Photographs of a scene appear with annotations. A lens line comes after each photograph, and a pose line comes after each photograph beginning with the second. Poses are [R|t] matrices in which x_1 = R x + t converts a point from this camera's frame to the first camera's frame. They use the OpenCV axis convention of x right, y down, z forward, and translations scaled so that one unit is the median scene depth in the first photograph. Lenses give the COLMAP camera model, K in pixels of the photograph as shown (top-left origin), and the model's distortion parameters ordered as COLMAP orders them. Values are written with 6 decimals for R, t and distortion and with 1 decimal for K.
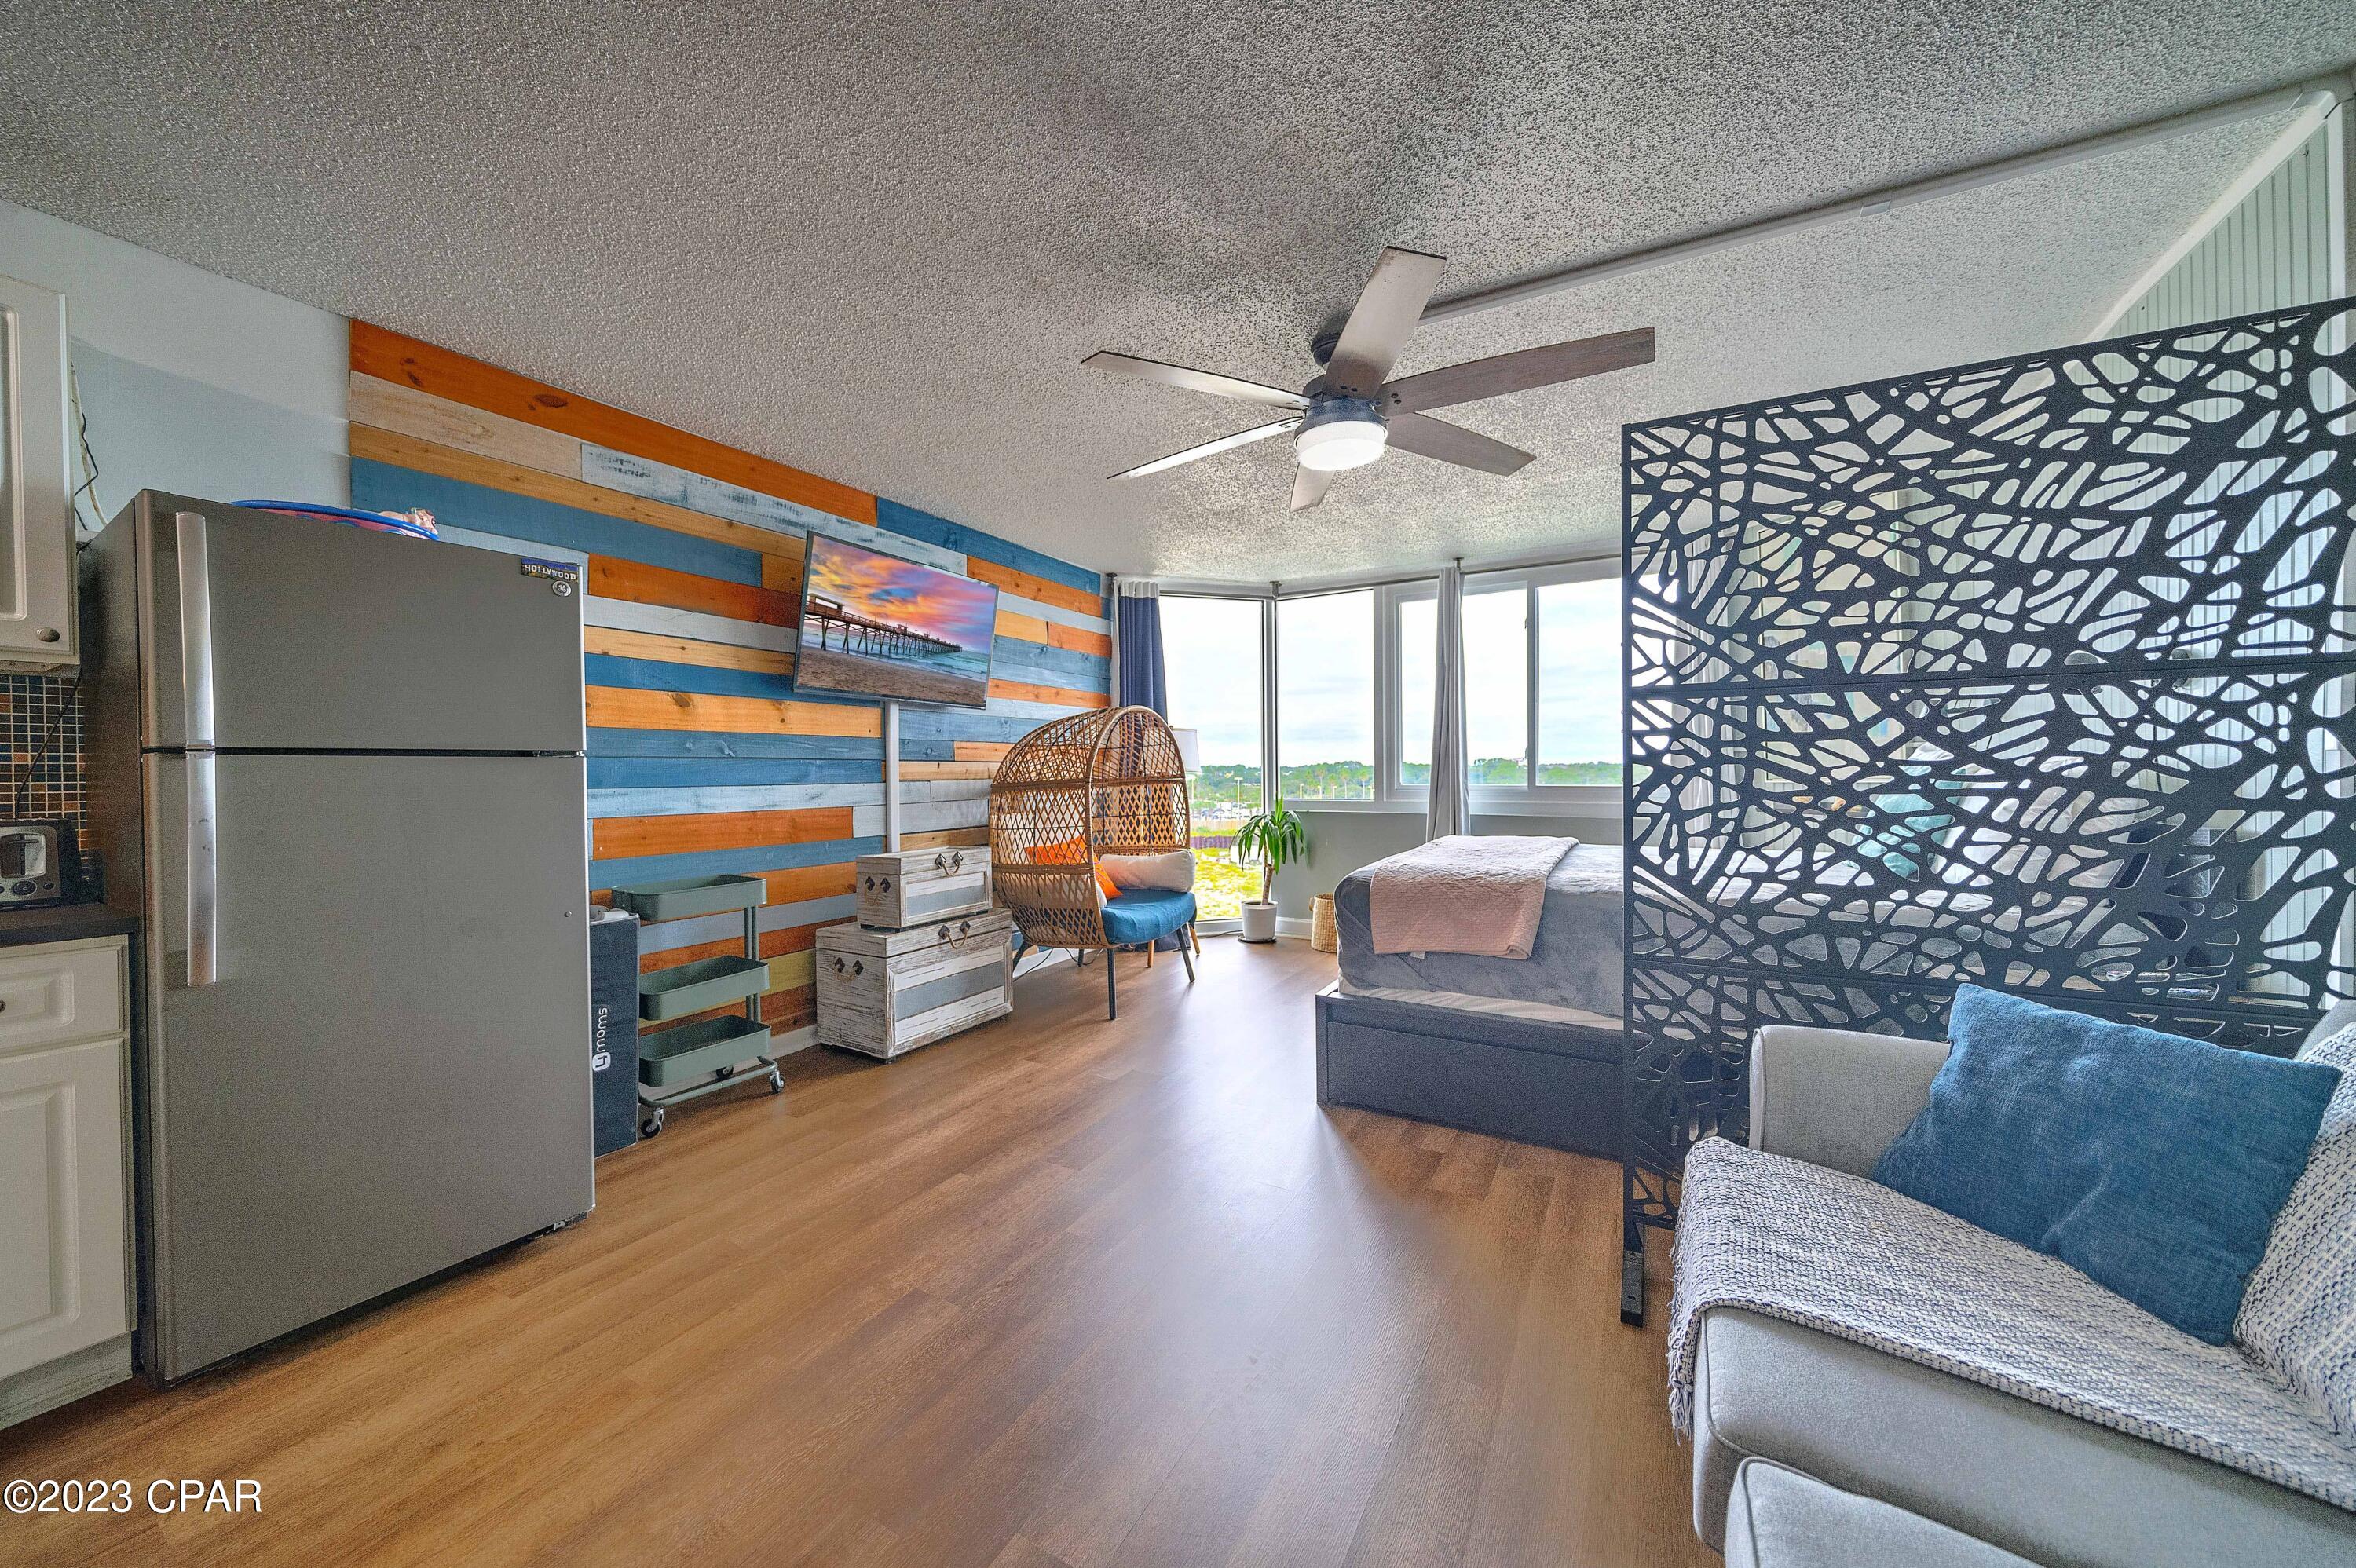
lens RADIAL K [[826.2, 0, 1208.5], [0, 826.2, 776.0], [0, 0, 1]] dist [-0.003850, -0.000107]
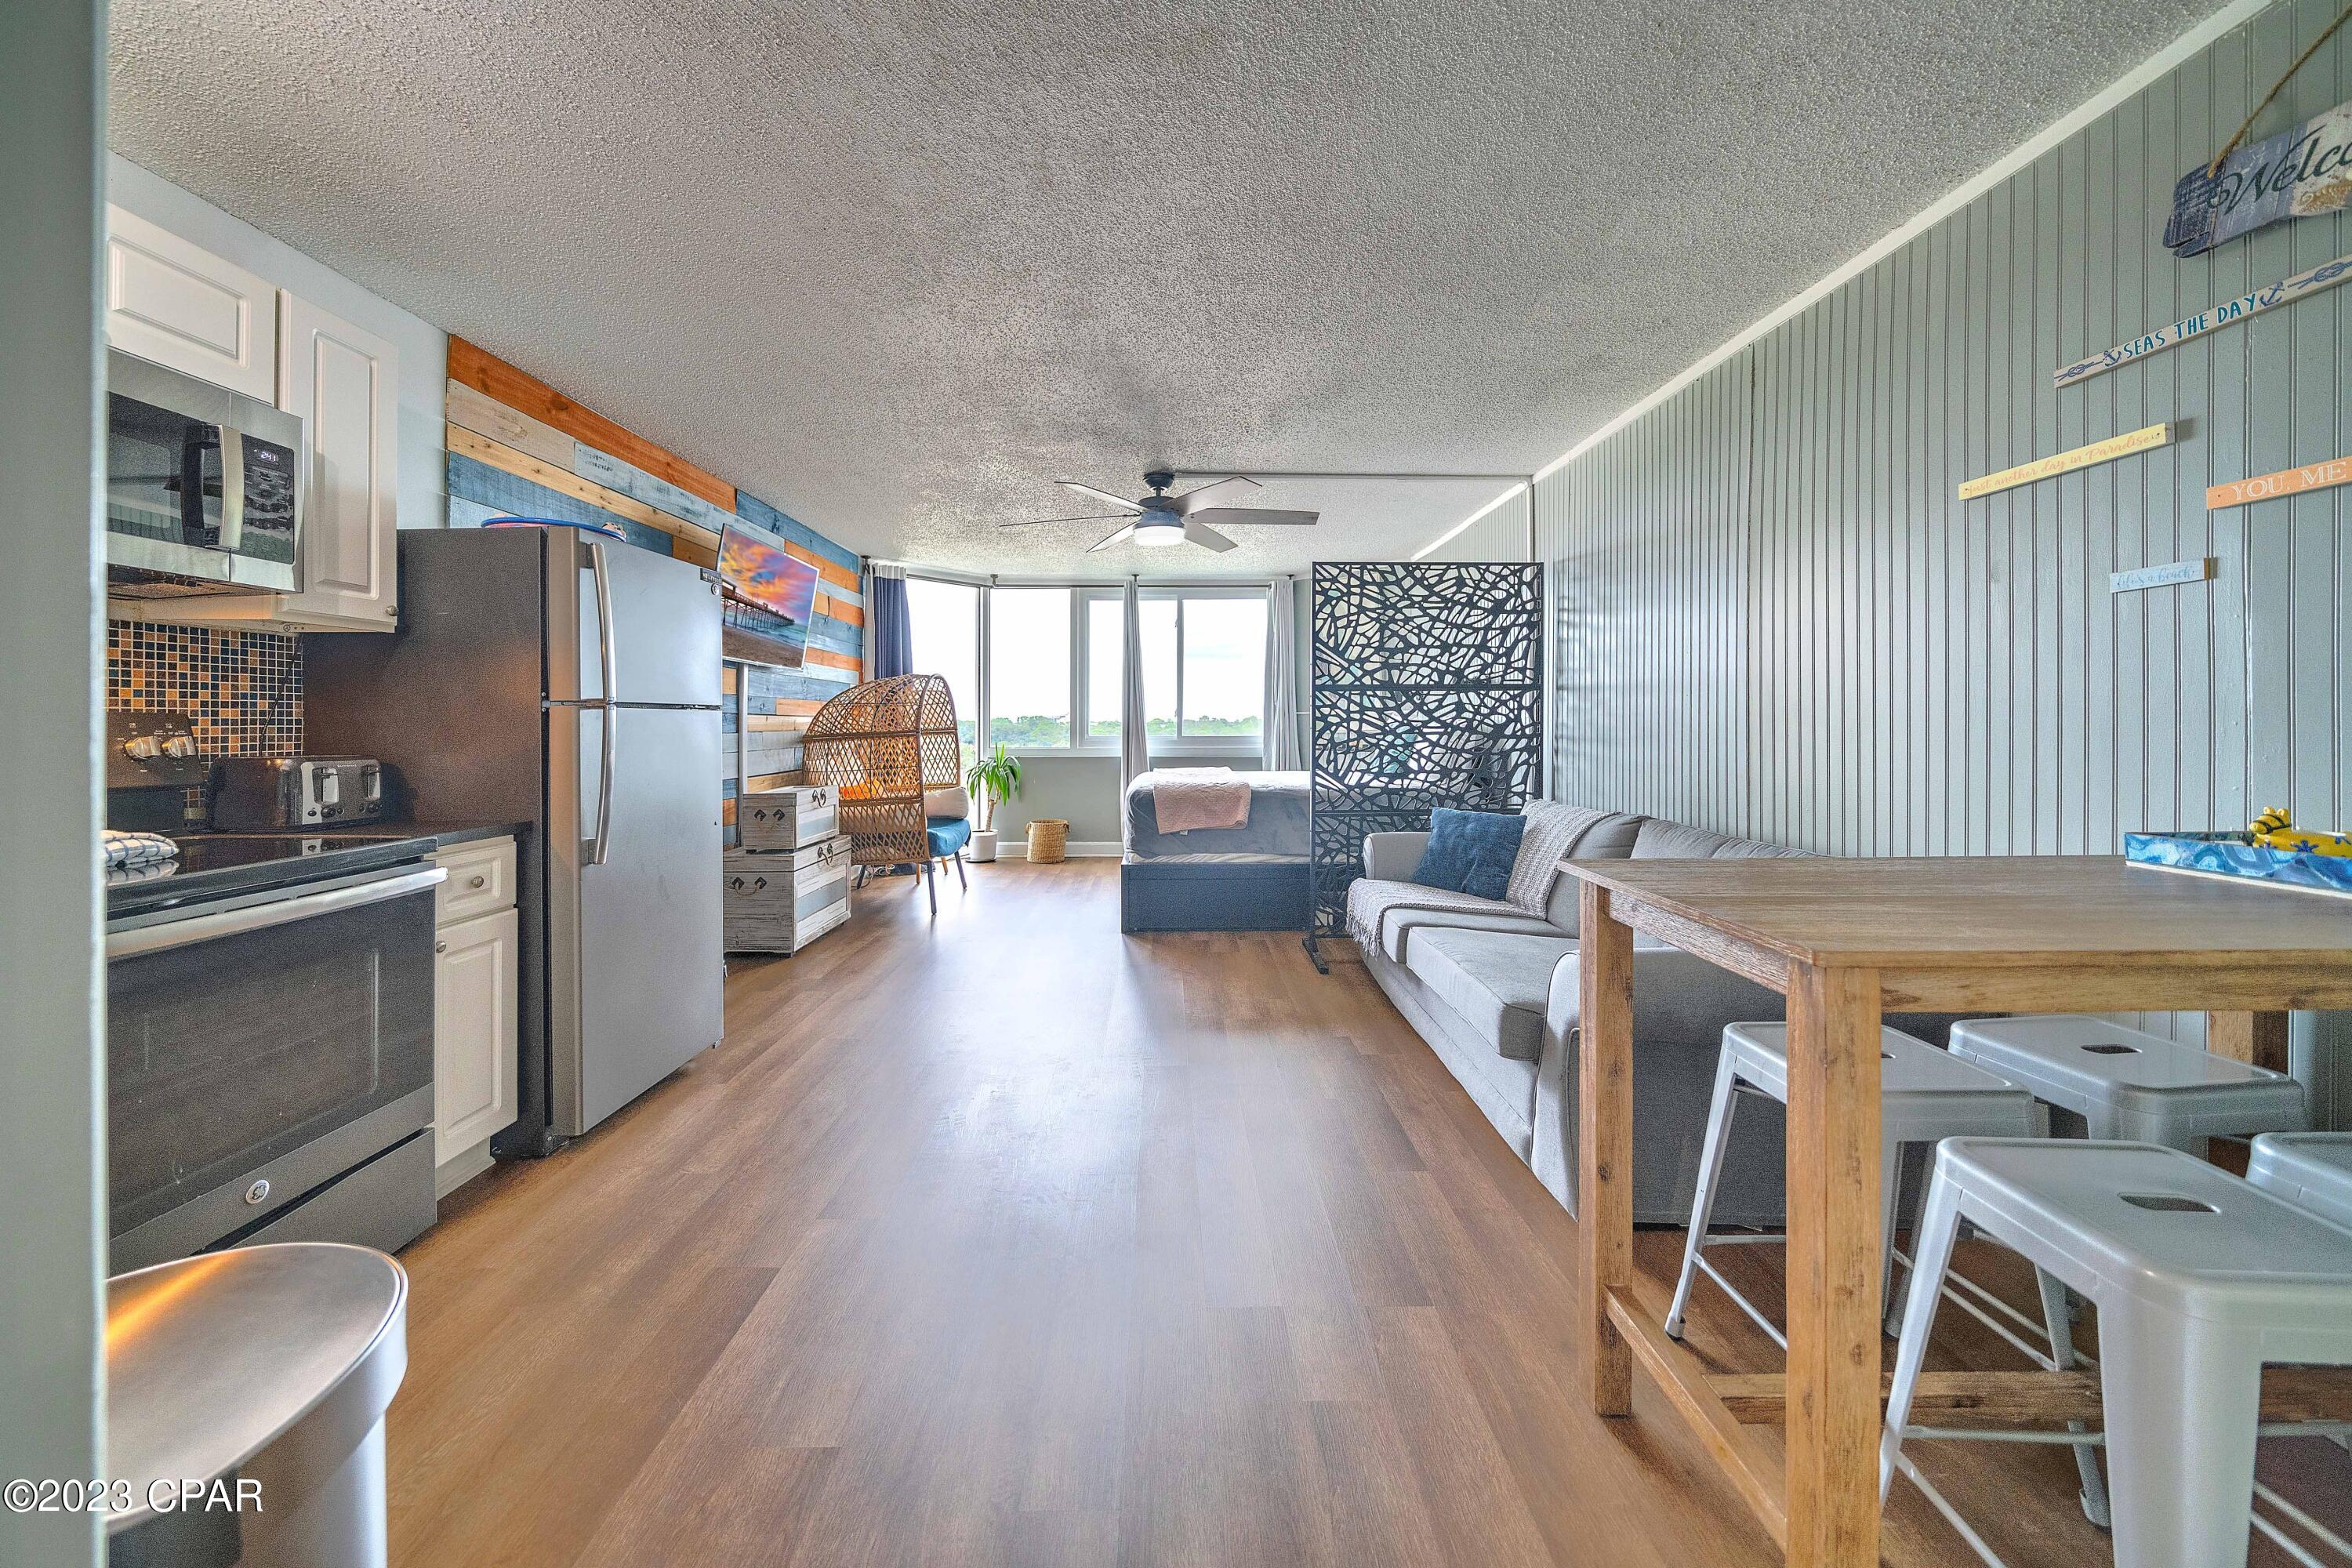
lens RADIAL K [[830.5, 0, 1208.3], [0, 830.5, 729.5], [0, 0, 1]] dist [0.008172, -0.000079]
pose [[0.844357, 0.001906, 0.535778, -0.902196], [0.000938, 0.999987, -0.005035, 0.018598], [-0.535780, 0.004754, 0.844344, -0.686169]]
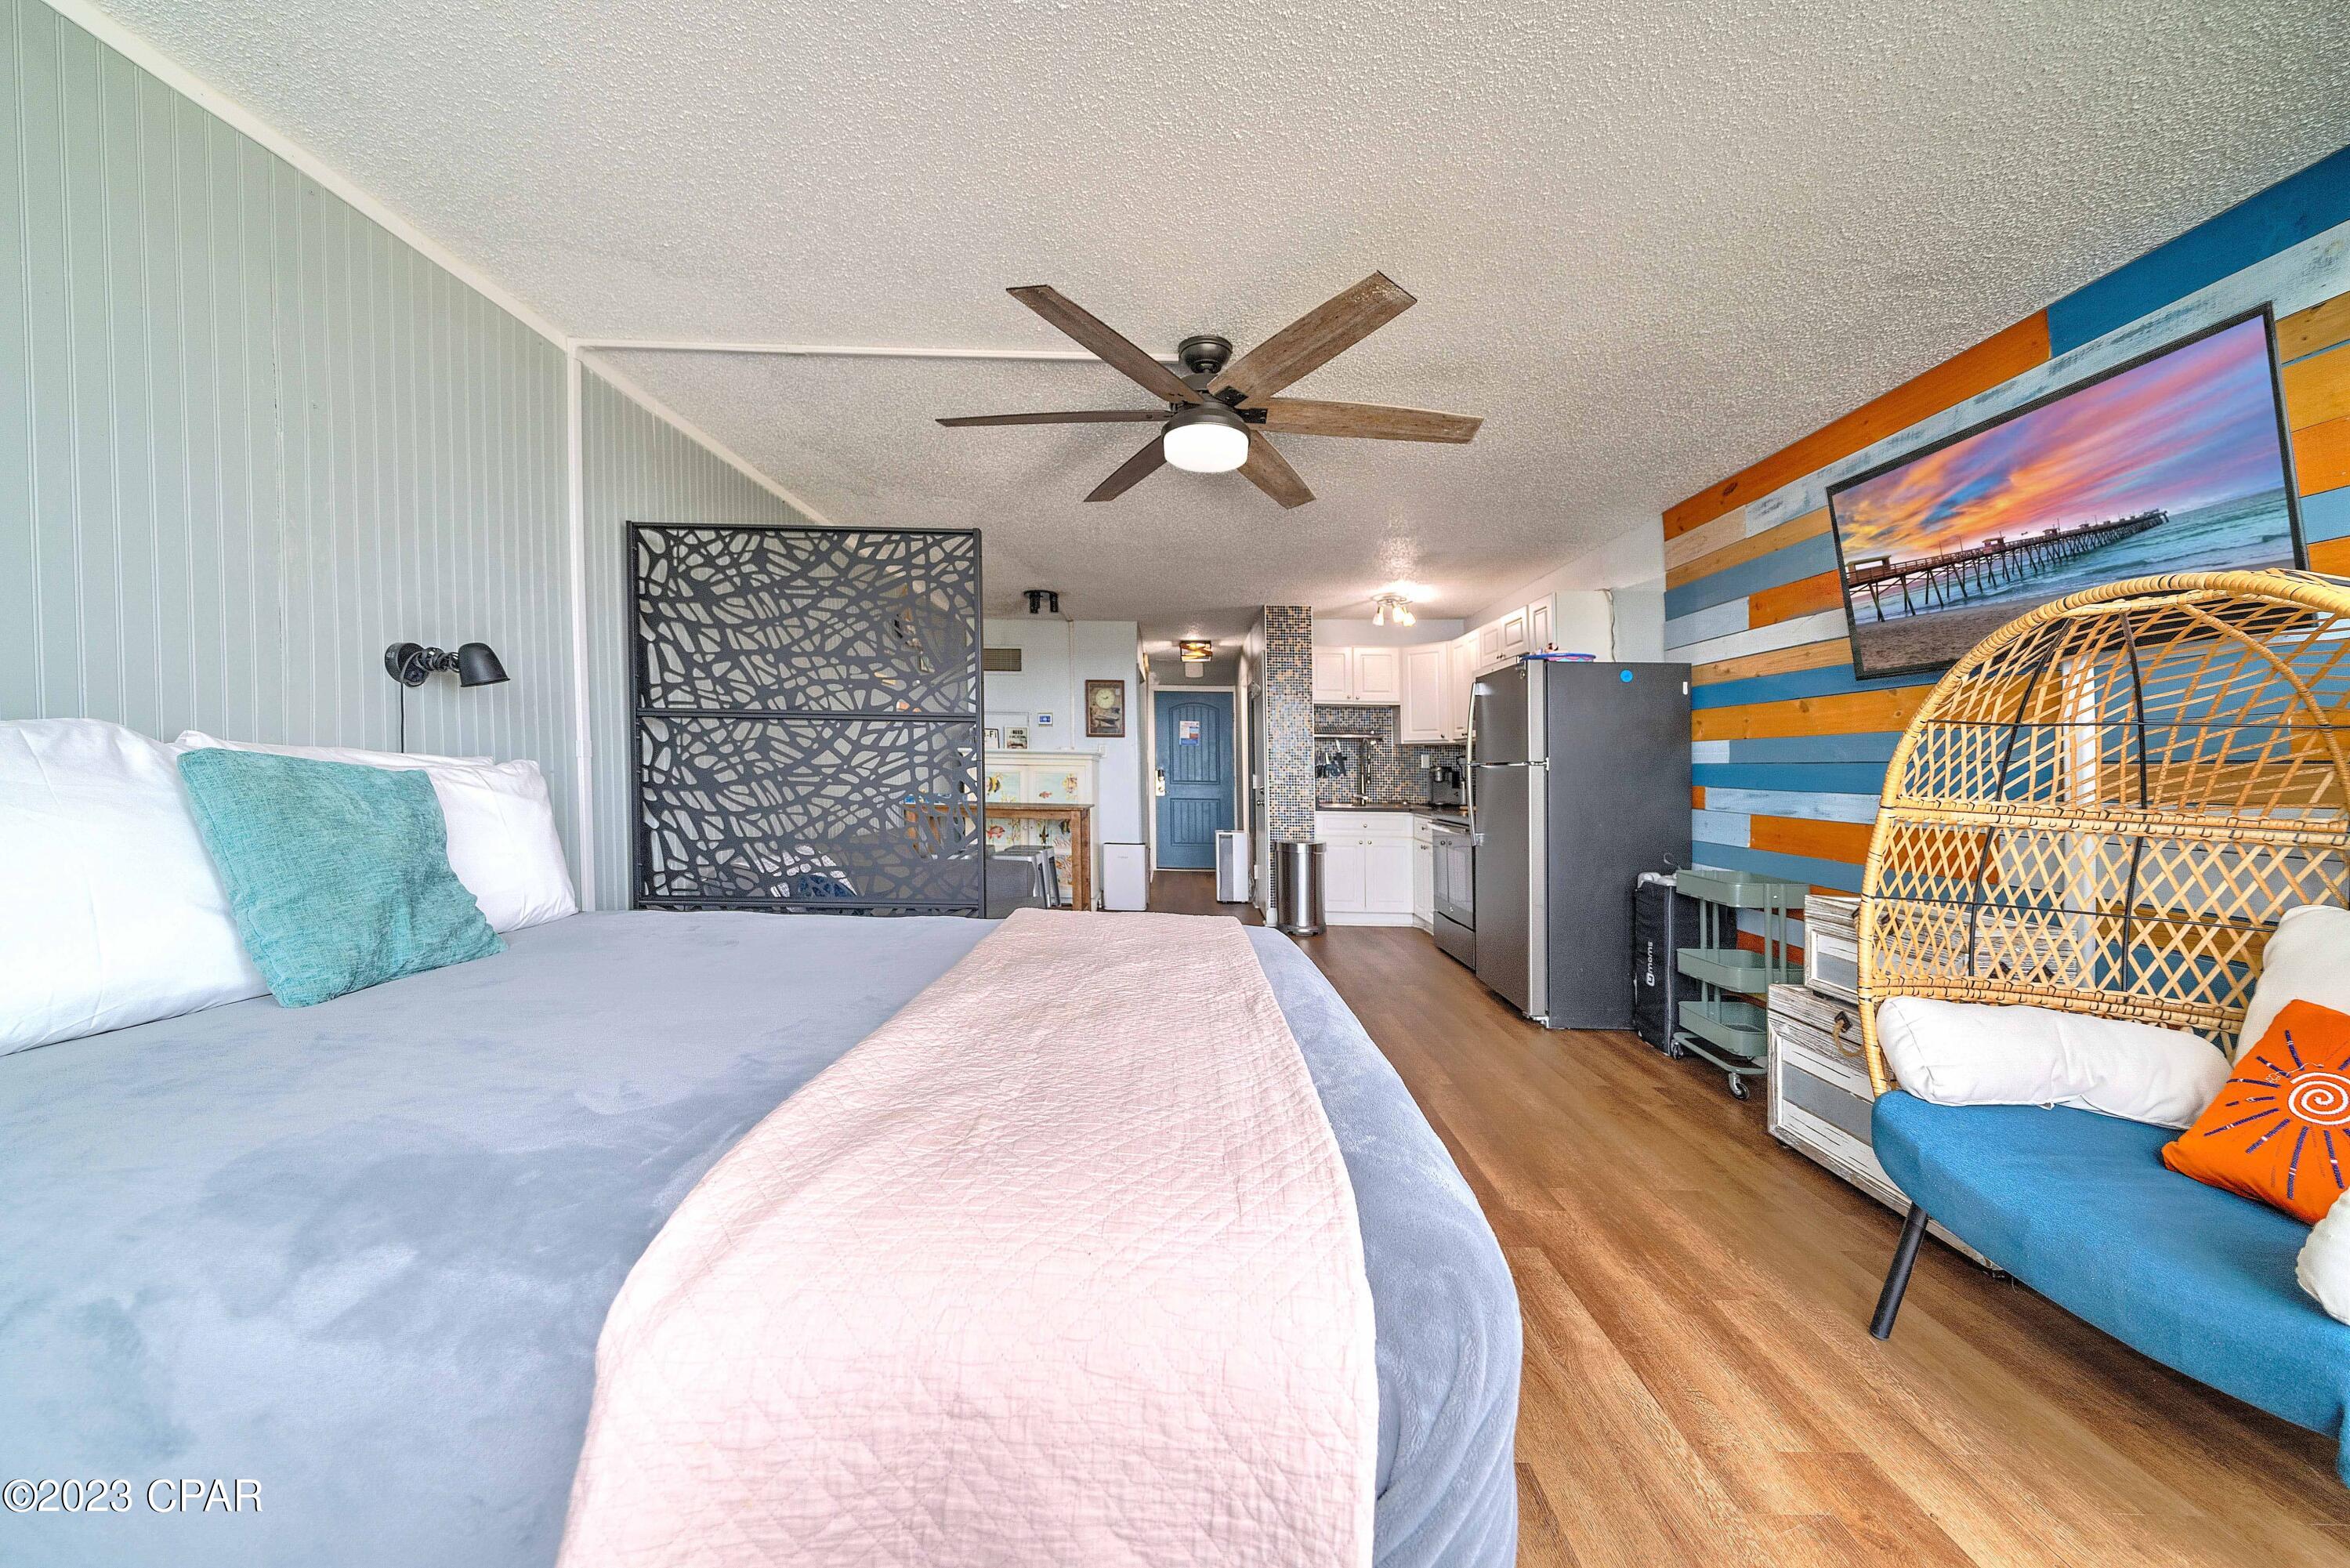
lens RADIAL K [[831.6, 0, 1173.2], [0, 831.6, 781.3], [0, 0, 1]] dist [-0.001068, -0.000137]
pose [[-0.886397, 0.003490, -0.462913, 0.800111], [-0.010047, 0.999591, 0.026775, -0.031181], [0.462817, 0.028384, -0.885999, 2.425909]]
